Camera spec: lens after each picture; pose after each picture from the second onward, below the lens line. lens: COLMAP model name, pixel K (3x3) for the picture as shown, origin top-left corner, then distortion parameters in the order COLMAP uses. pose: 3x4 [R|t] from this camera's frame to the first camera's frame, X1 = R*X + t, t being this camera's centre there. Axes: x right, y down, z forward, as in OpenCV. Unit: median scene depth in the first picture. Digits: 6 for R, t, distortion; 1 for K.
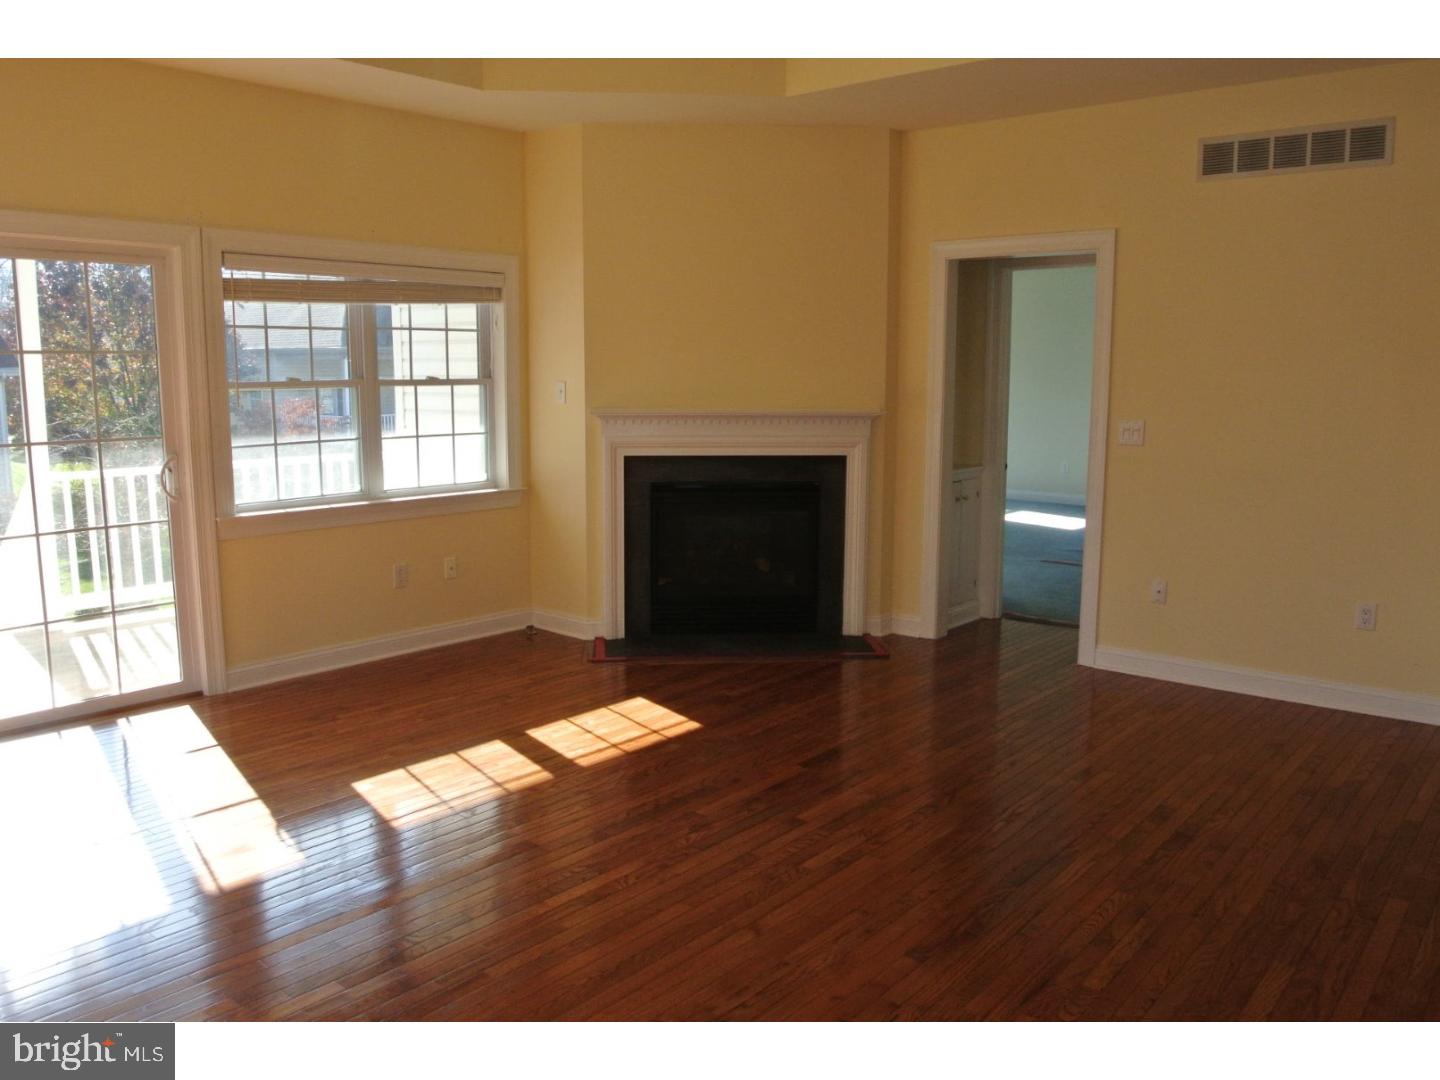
lens RADIAL K [[1152.9, 0, 717.8], [0, 1152.9, 546.8], [0, 0, 1]] dist [-0.038338, 0.005263]
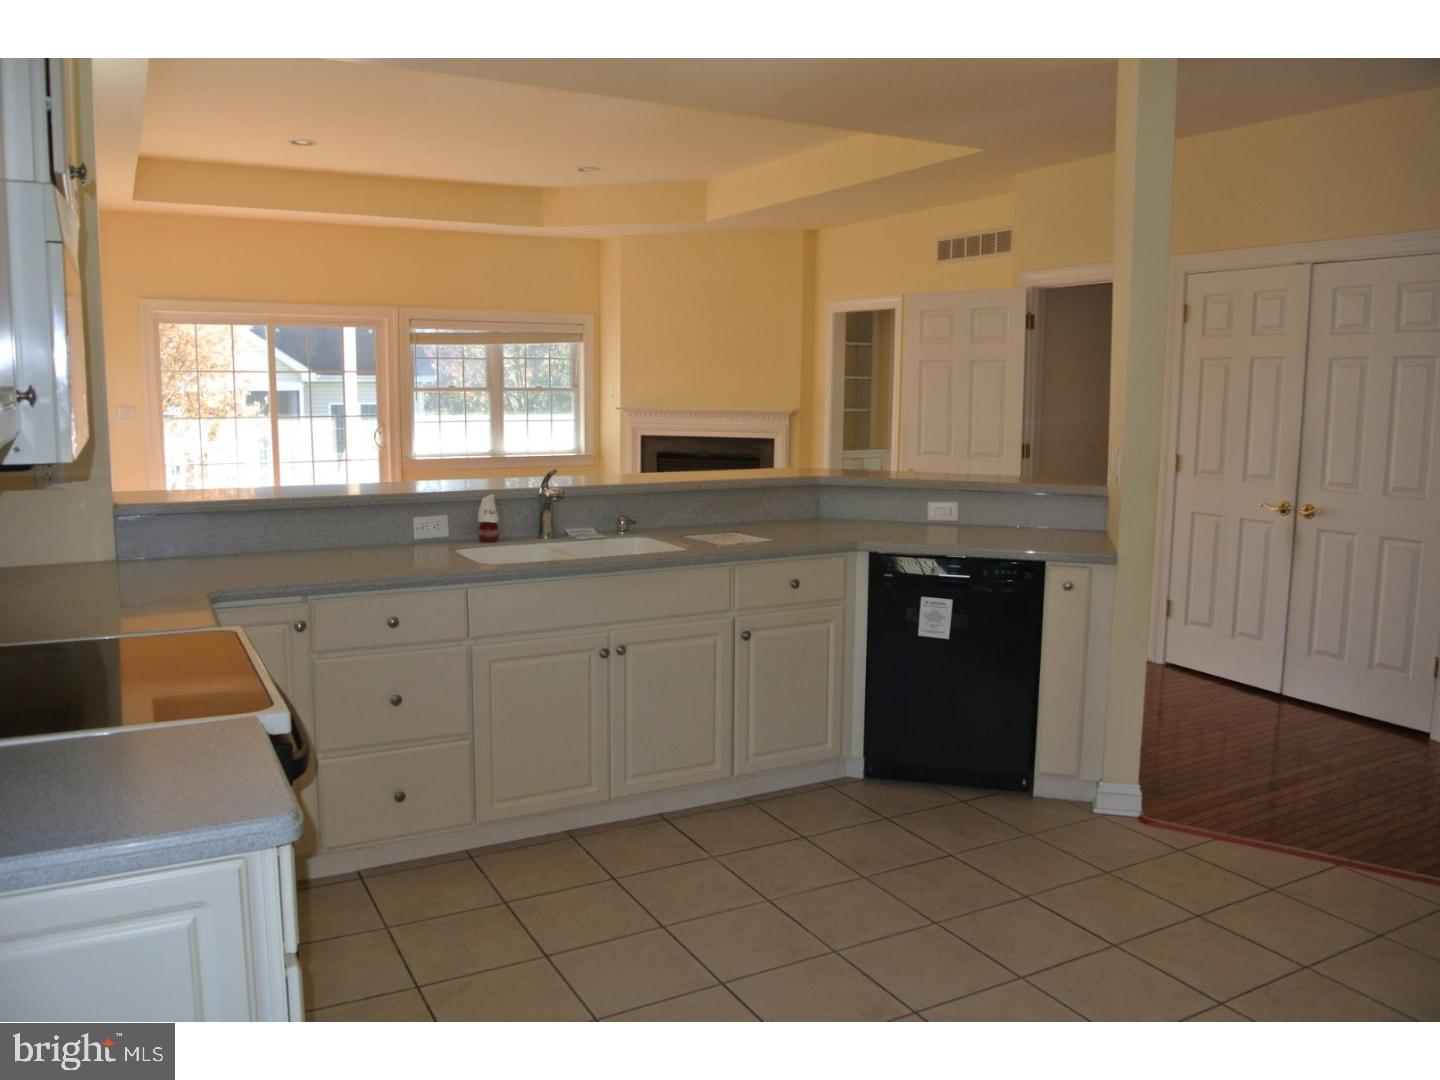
lens RADIAL K [[1152.9, 0, 722.9], [0, 1152.9, 533.6], [0, 0, 1]] dist [-0.038338, 0.005263]
pose [[0.930990, 0.052713, -0.361218, 0.668001], [-0.060478, 0.998117, -0.010217, 0.075393], [0.360000, 0.031358, 0.932425, -0.514404]]
